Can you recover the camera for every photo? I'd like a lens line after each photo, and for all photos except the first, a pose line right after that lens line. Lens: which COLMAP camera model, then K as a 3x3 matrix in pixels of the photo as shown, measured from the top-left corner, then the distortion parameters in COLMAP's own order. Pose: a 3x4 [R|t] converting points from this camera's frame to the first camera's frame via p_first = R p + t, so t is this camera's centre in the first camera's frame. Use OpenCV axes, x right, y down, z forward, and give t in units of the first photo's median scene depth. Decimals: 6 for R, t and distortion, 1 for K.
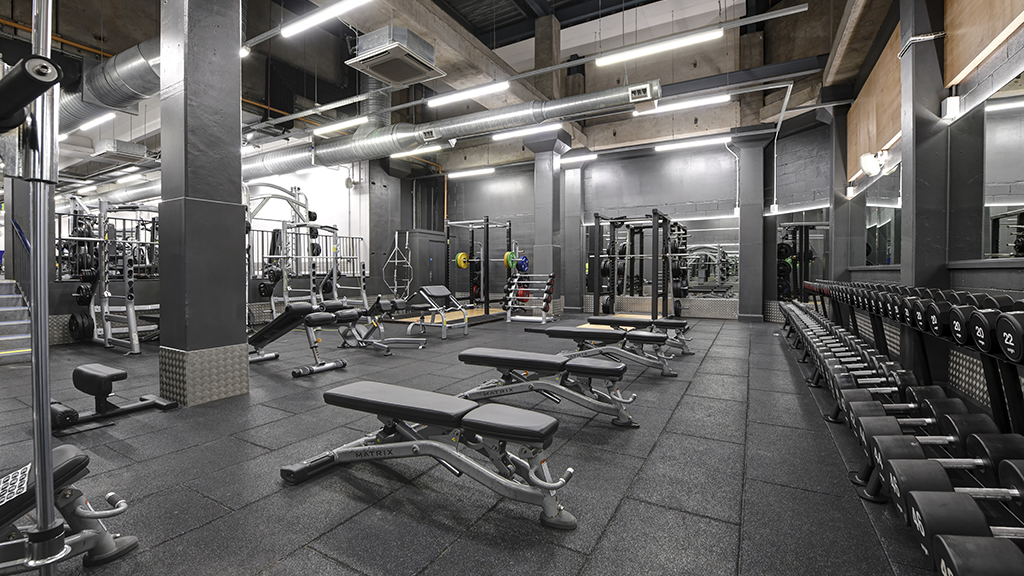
lens RADIAL K [[430.1, 0, 537.4], [0, 430.1, 280.0], [0, 0, 1]] dist [-0.002702, -0.000348]
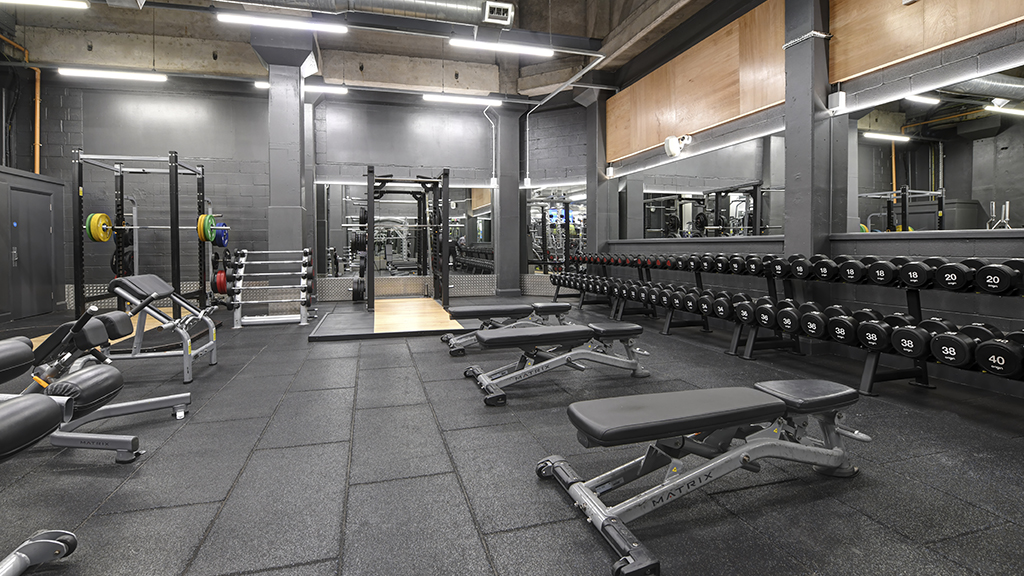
lens RADIAL K [[446.3, 0, 482.9], [0, 446.3, 257.4], [0, 0, 1]] dist [-0.009892, -0.000568]
pose [[0.752914, -0.021564, 0.657765, -0.212972], [0.018265, 0.999763, 0.011868, -0.004631], [-0.657865, 0.003079, 0.753129, 0.281584]]
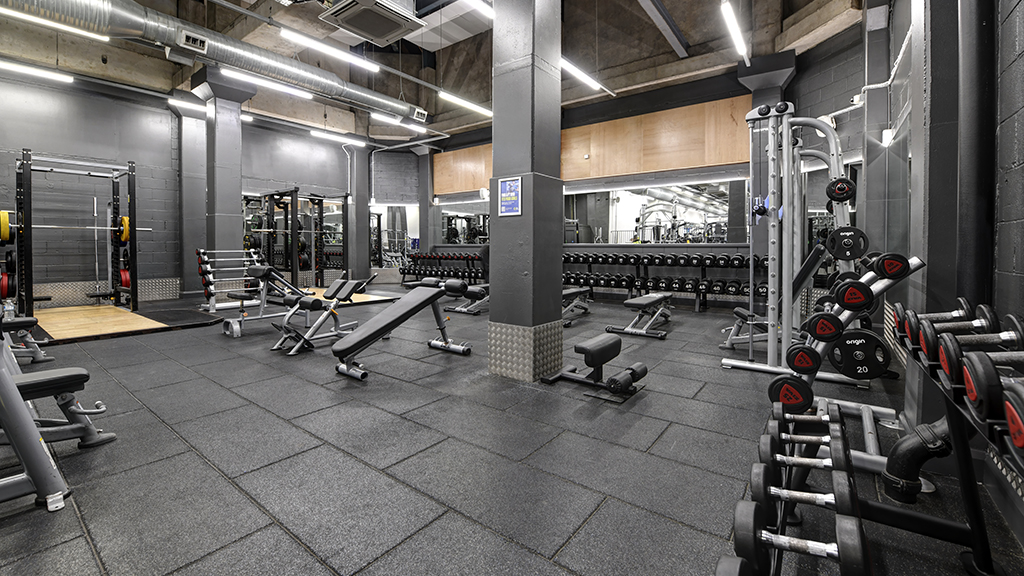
lens RADIAL K [[420.0, 0, 508.4], [0, 420.0, 260.0], [0, 0, 1]] dist [-0.000262, -0.000098]
pose [[0.173439, -0.029022, 0.984417, -0.693138], [0.016174, 0.999515, 0.026617, -0.006514], [-0.984712, 0.011306, 0.173824, 0.337563]]
